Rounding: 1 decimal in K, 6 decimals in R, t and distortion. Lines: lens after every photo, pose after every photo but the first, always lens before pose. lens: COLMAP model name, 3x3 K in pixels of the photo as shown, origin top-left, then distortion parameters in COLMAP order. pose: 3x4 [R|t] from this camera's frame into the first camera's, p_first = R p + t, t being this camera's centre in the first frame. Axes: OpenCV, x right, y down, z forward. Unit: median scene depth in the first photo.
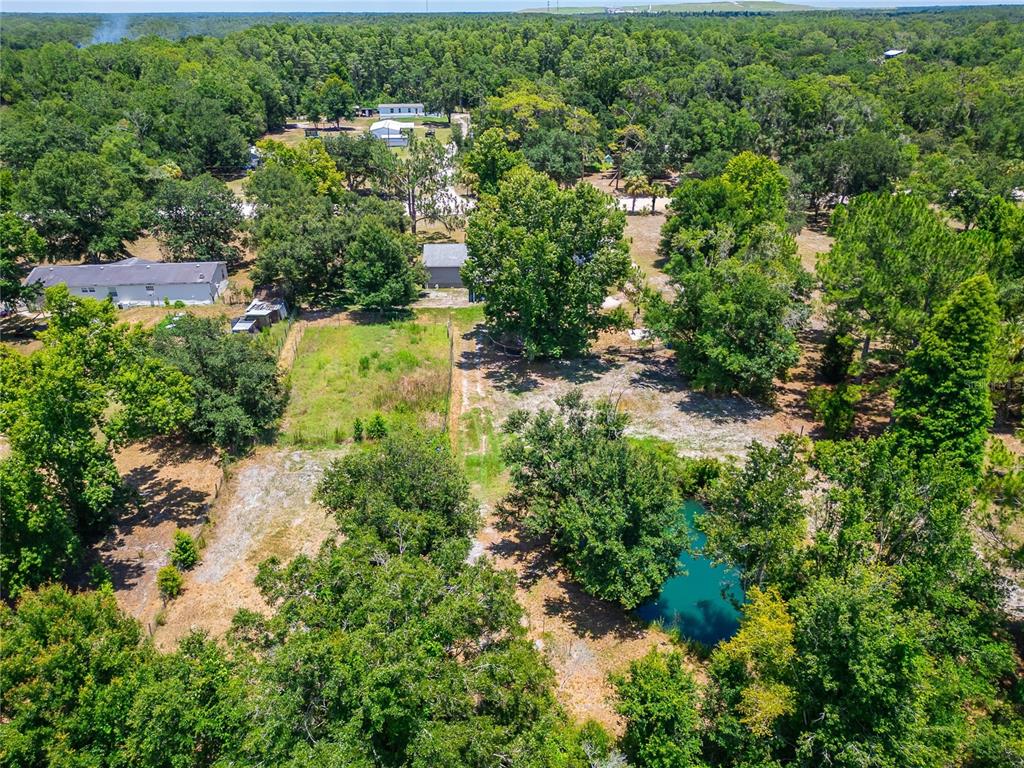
lens RADIAL K [[789.1, 0, 511.8], [0, 789.1, 387.1], [0, 0, 1]] dist [0.059007, -0.010455]
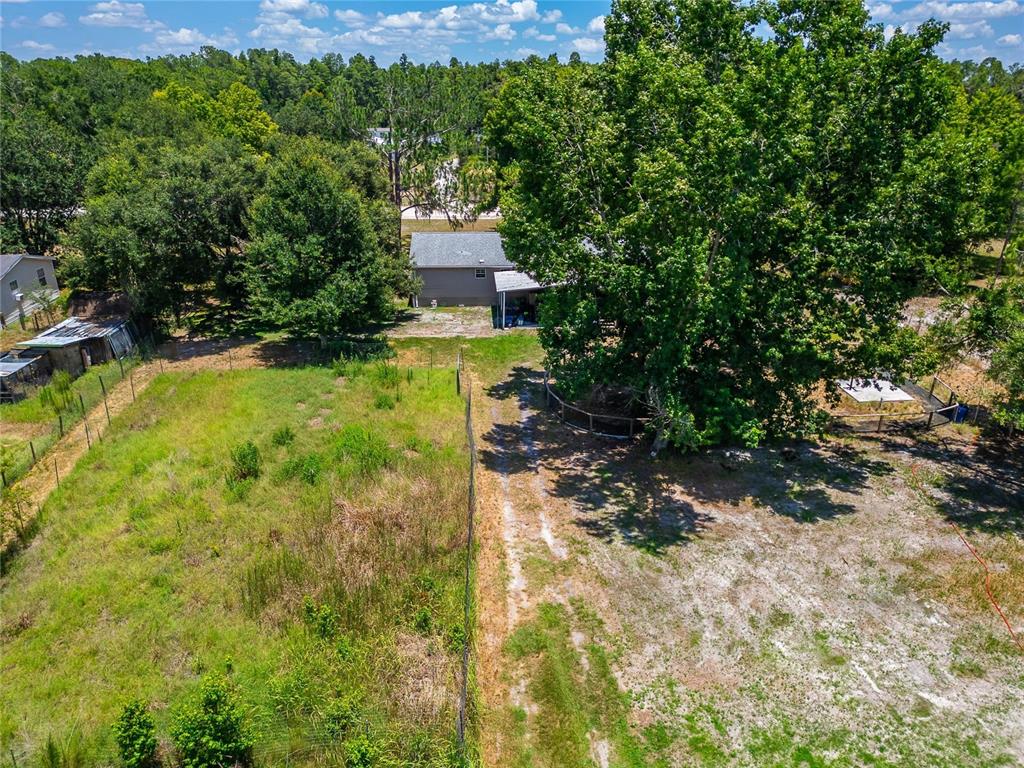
lens RADIAL K [[789.1, 0, 514.4], [0, 789.1, 379.3], [0, 0, 1]] dist [0.059007, -0.010455]
pose [[0.999919, 0.003606, 0.012246, -0.053257], [-0.002609, 0.996756, -0.080442, -0.034335], [-0.012497, 0.080404, 0.996684, 0.532557]]
